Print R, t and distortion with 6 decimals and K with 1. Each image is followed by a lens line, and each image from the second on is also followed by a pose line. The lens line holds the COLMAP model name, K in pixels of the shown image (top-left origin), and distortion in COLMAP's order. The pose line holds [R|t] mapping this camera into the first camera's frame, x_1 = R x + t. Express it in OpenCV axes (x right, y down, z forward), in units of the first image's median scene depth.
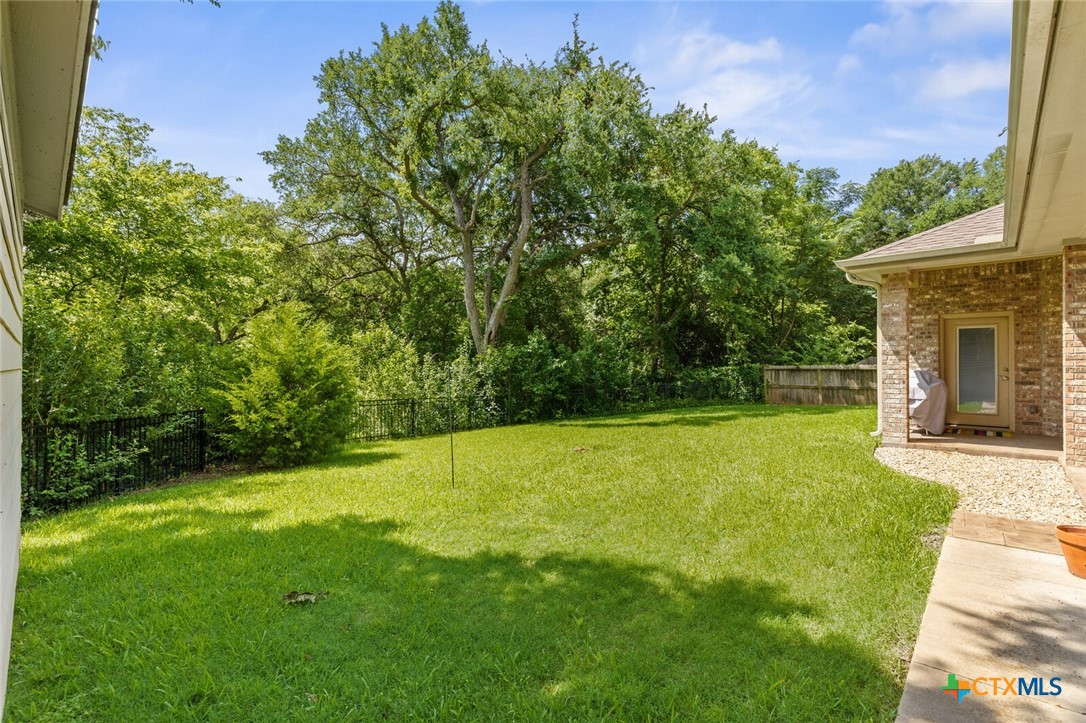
lens RADIAL K [[495.9, 0, 551.9], [0, 495.9, 361.8], [0, 0, 1]] dist [0.004779, 0.002517]
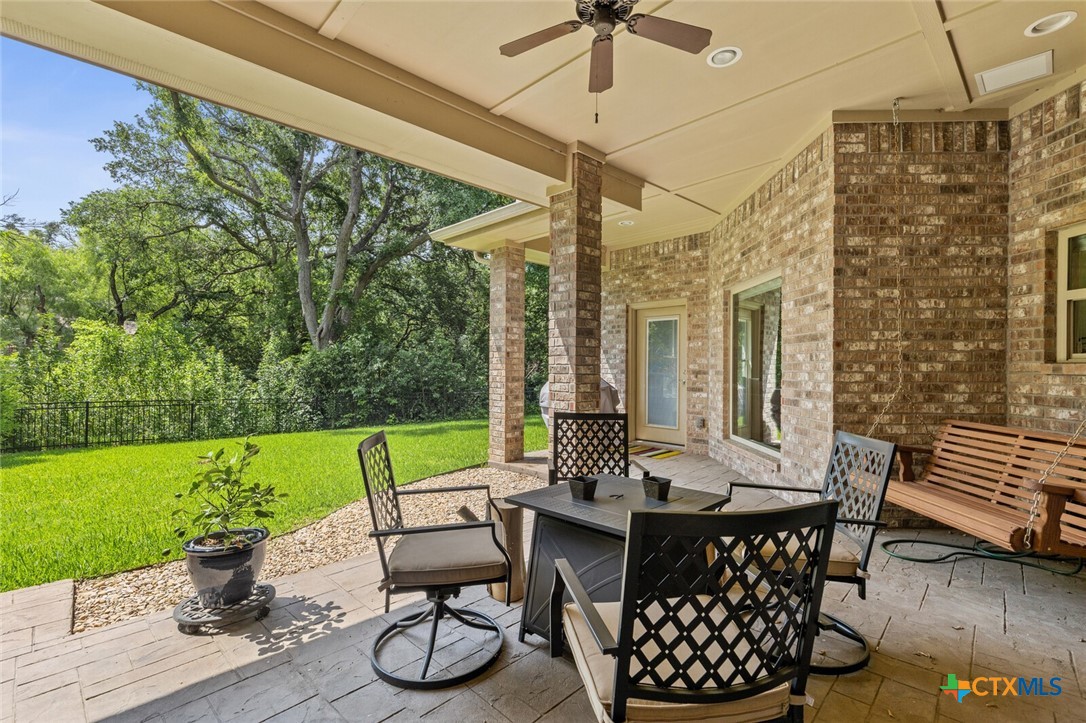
lens RADIAL K [[495.9, 0, 553.1], [0, 495.9, 368.8], [0, 0, 1]] dist [0.004779, 0.002517]
pose [[0.998321, 0.008573, -0.057285, 0.395572], [-0.008110, 0.999933, 0.008316, 0.002632], [0.057353, -0.007838, 0.998323, 0.106025]]
